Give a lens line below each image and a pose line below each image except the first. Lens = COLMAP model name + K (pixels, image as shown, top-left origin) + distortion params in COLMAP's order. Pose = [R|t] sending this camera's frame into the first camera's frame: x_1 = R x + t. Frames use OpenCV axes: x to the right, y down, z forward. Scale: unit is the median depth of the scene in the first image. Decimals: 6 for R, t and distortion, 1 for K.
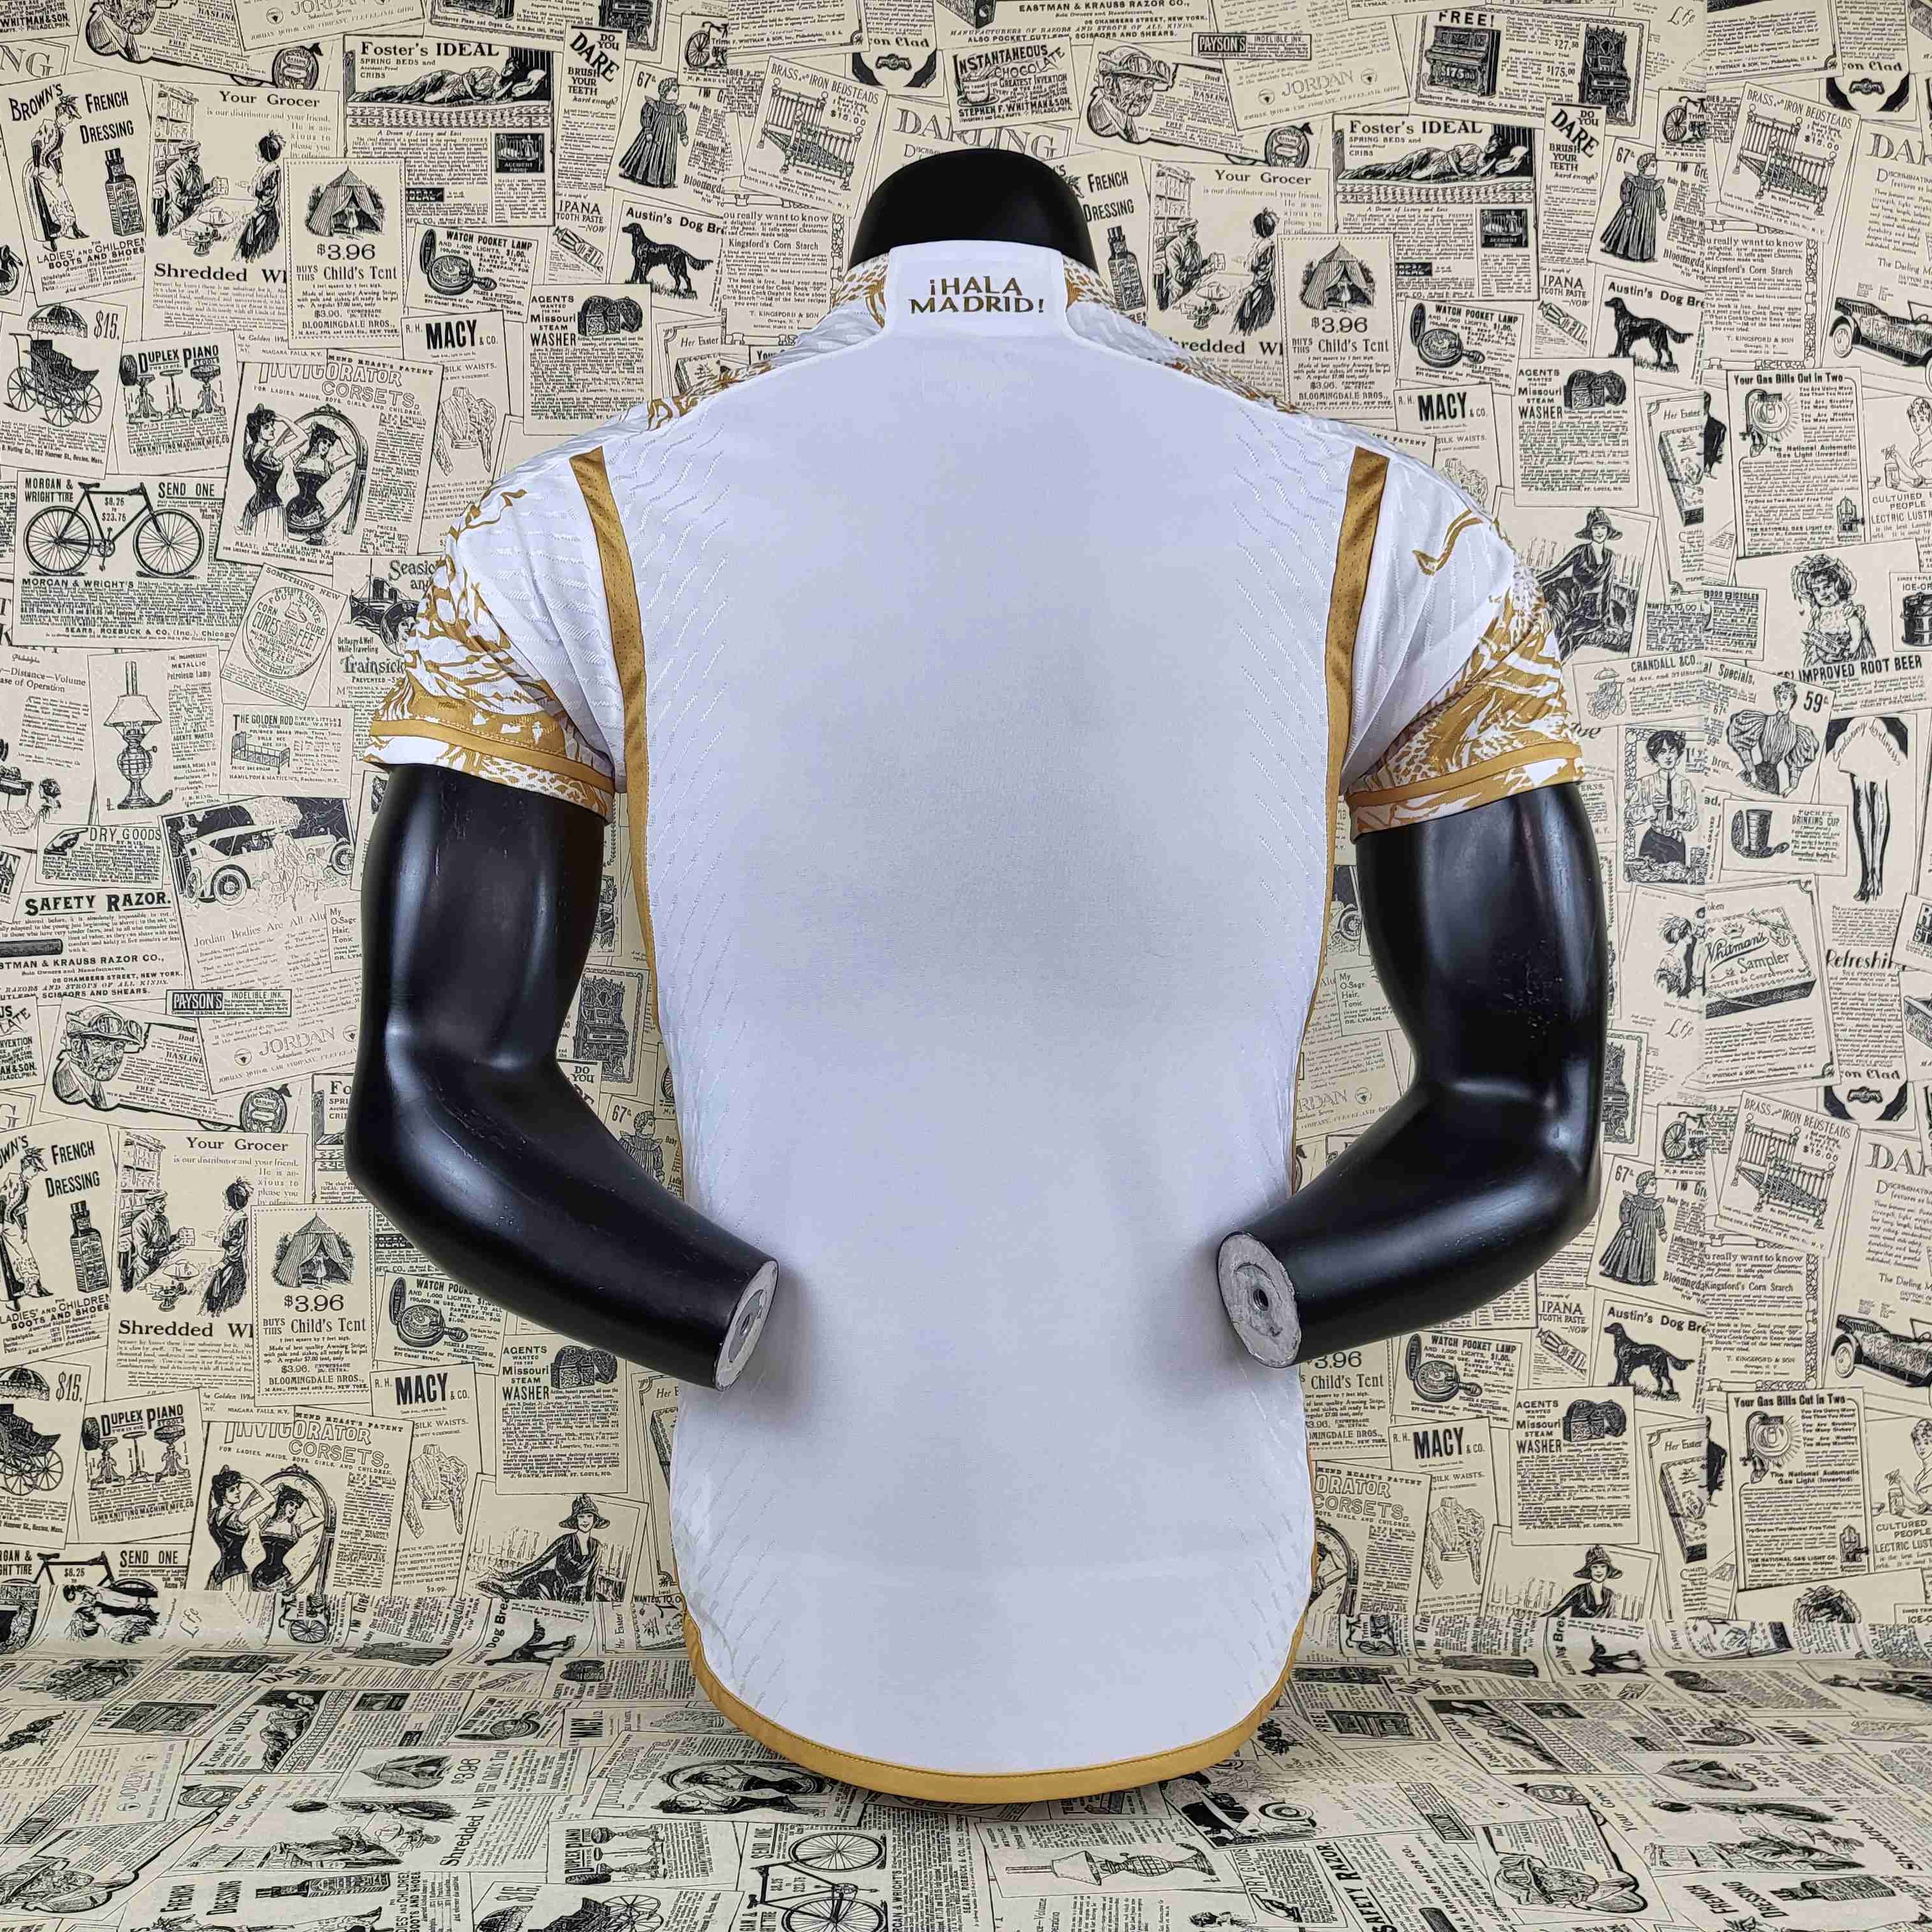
lens RADIAL K [[2009.8, 0, 943.6], [0, 2009.8, 977.2], [0, 0, 1]] dist [0.017254, 0.000000]
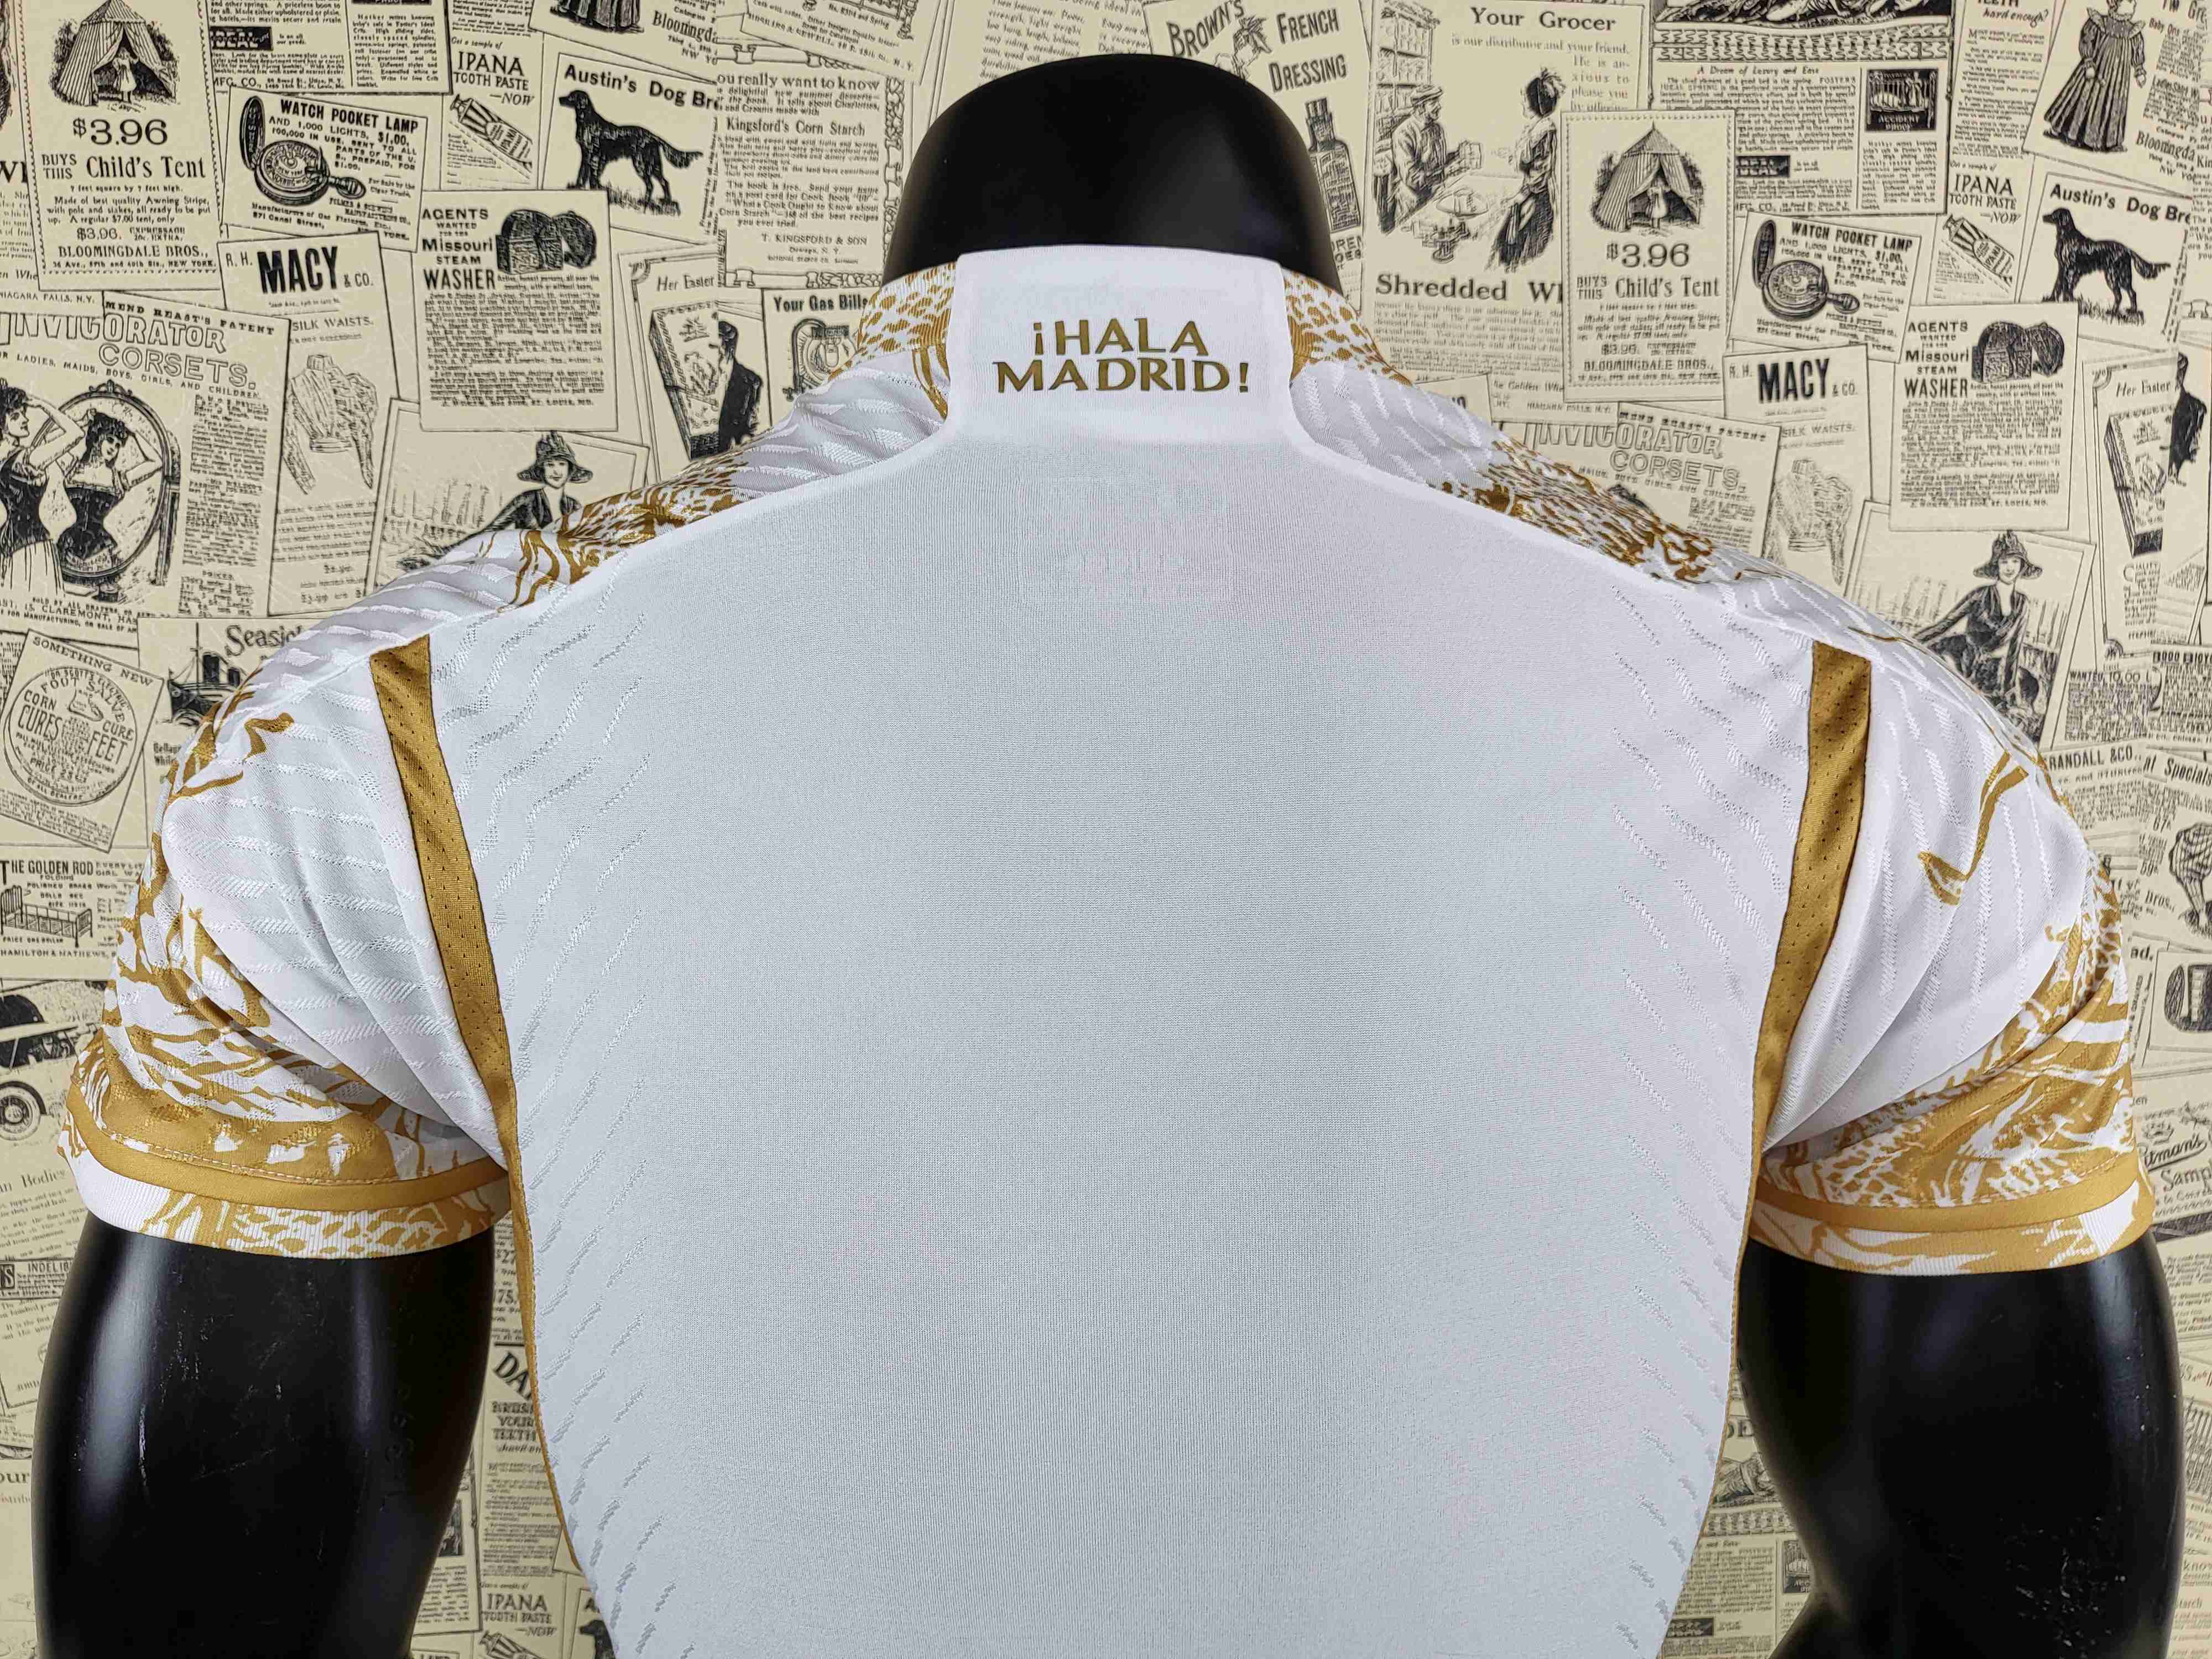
lens RADIAL K [[1722.8, 0, 1095.0], [0, 1722.8, 841.1], [0, 0, 1]] dist [-0.012243, 0.059774]
pose [[0.999737, -0.002912, 0.022767, -0.001003], [-0.000417, 0.989446, 0.144900, -0.216932], [-0.022949, -0.144871, 0.989184, 0.415886]]
